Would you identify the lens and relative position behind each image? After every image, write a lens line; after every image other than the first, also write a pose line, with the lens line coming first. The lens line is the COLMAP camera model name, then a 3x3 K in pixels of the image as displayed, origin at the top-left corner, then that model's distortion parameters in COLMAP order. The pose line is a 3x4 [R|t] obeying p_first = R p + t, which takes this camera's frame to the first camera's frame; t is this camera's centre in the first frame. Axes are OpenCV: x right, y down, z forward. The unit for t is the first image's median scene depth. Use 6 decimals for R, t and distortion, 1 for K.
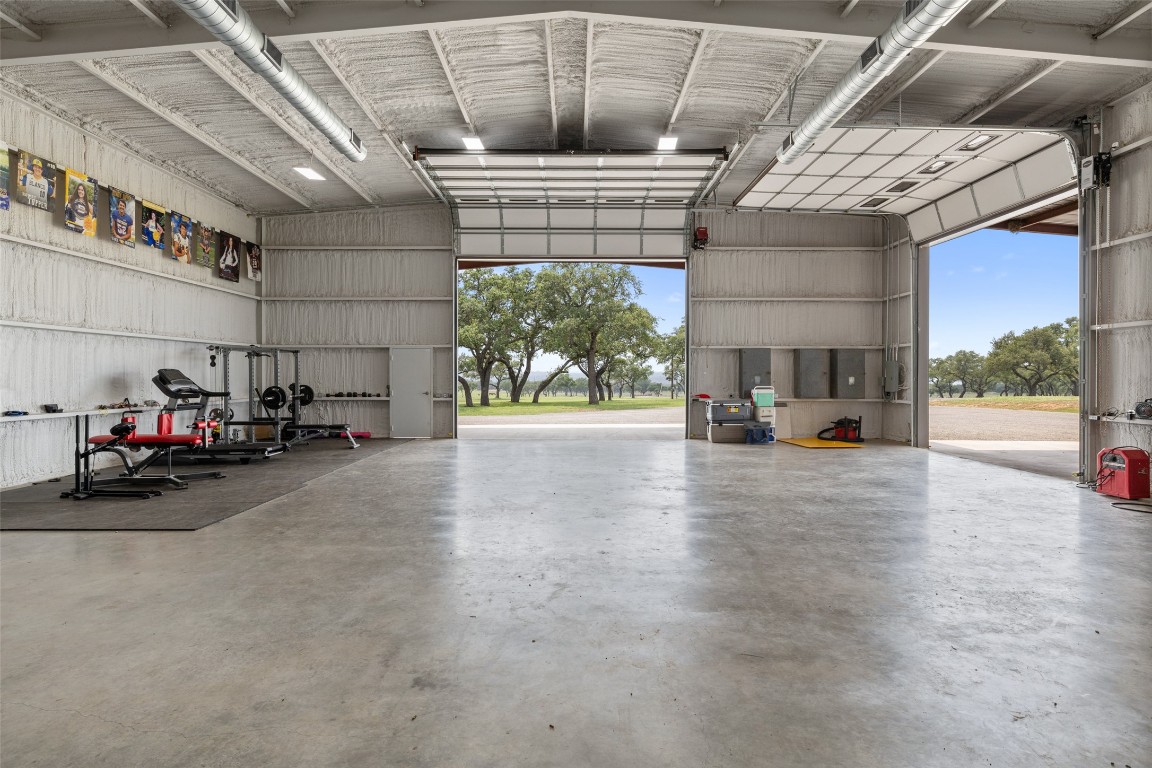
lens RADIAL K [[630.9, 0, 575.8], [0, 630.9, 381.5], [0, 0, 1]] dist [0.000289, 0.000022]
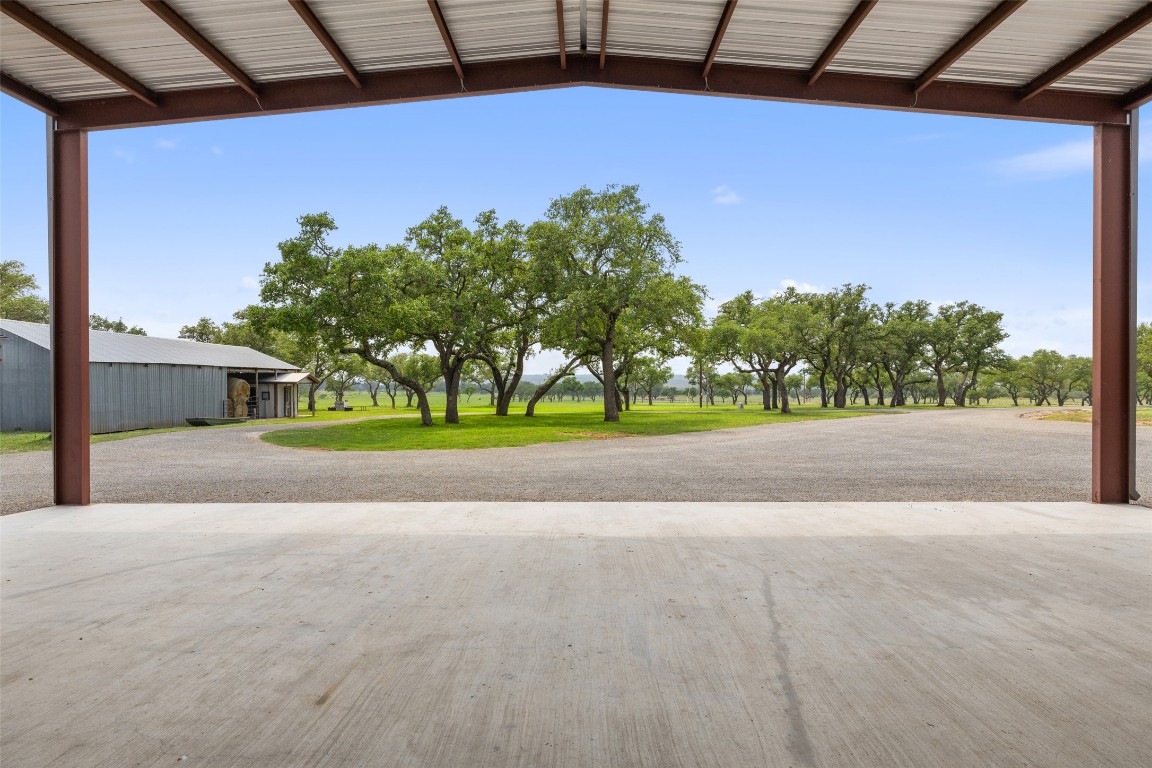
lens RADIAL K [[630.9, 0, 576.0], [0, 630.9, 382.1], [0, 0, 1]] dist [0.000289, 0.000022]
pose [[0.999932, 0.001479, -0.011596, -0.001349], [-0.001528, 0.999990, -0.004256, -0.002417], [0.011590, 0.004274, 0.999924, 0.251296]]
